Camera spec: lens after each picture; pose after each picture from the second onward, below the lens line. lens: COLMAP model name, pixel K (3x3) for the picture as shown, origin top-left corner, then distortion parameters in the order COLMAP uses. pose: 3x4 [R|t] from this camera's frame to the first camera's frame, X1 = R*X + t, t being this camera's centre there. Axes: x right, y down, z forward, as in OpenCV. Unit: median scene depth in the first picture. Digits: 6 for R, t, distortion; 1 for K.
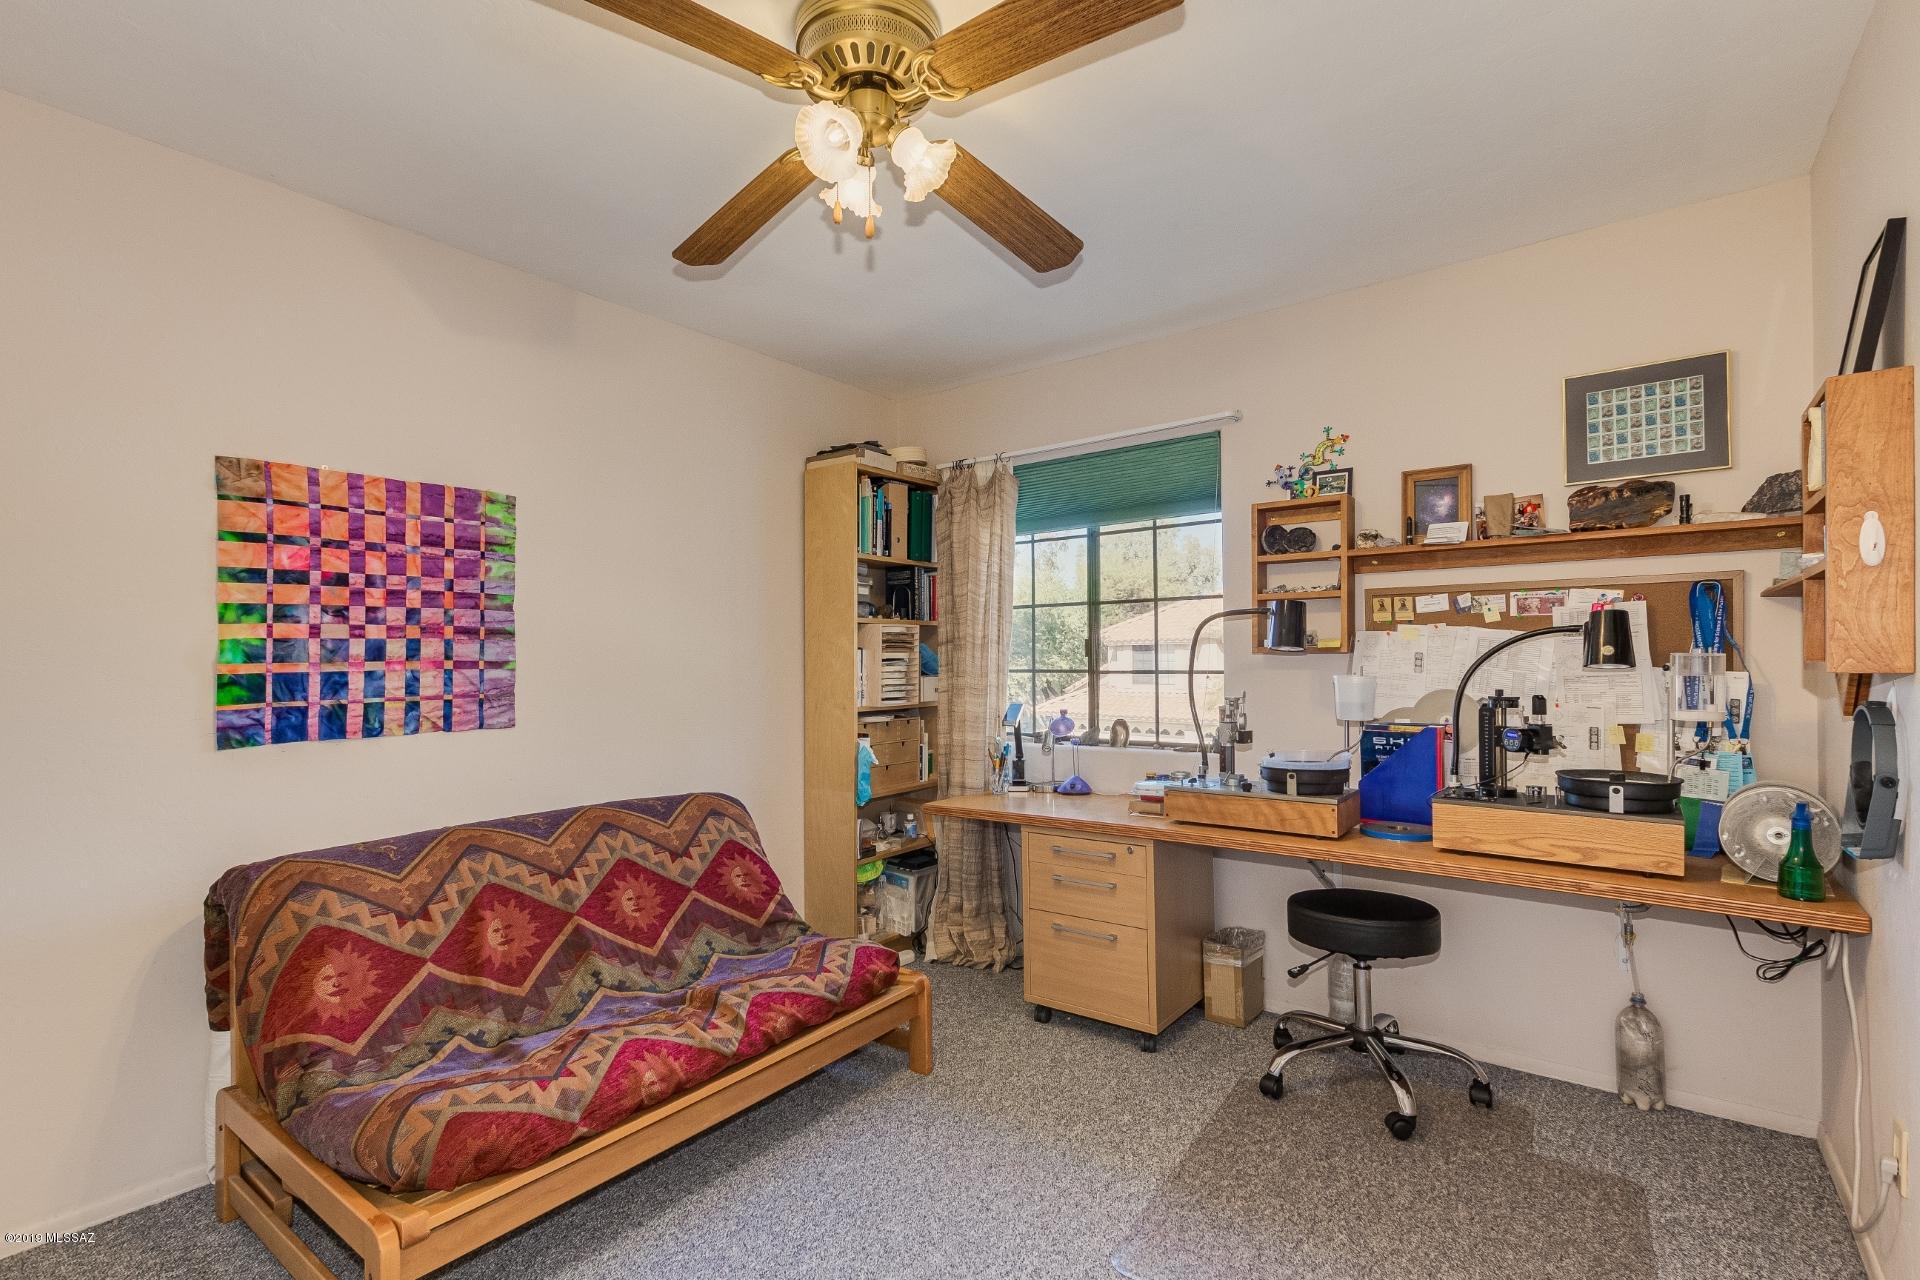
lens RADIAL K [[884.3, 0, 959.5], [0, 884.3, 648.6], [0, 0, 1]] dist [-0.002129, -0.000288]
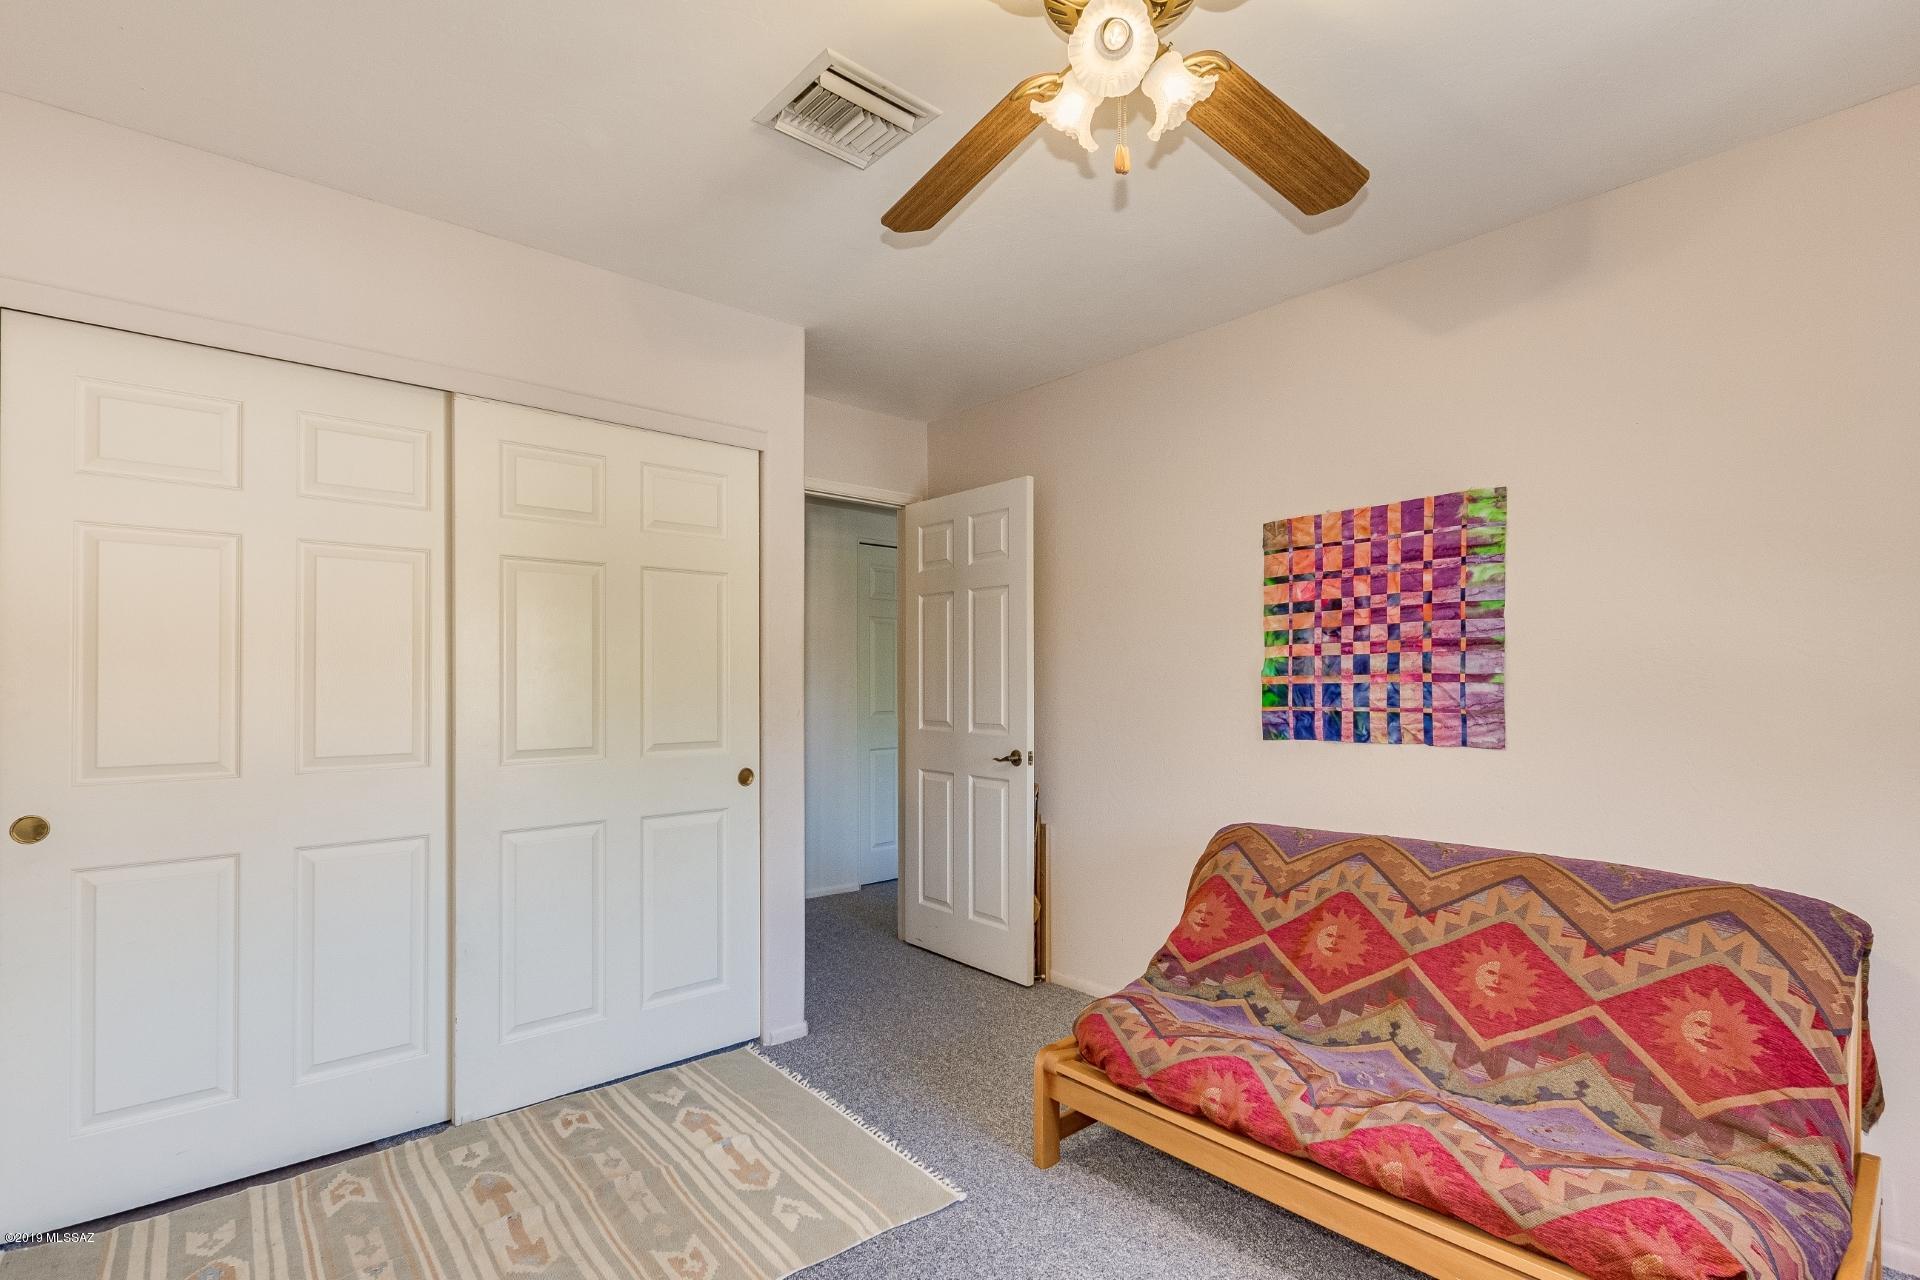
lens RADIAL K [[884.3, 0, 944.1], [0, 884.3, 676.7], [0, 0, 1]] dist [-0.002129, -0.000288]
pose [[-0.219023, 0.006977, -0.975695, 0.548863], [0.019478, 0.999806, 0.002777, 0.003913], [0.975525, -0.018396, -0.219117, 0.742871]]
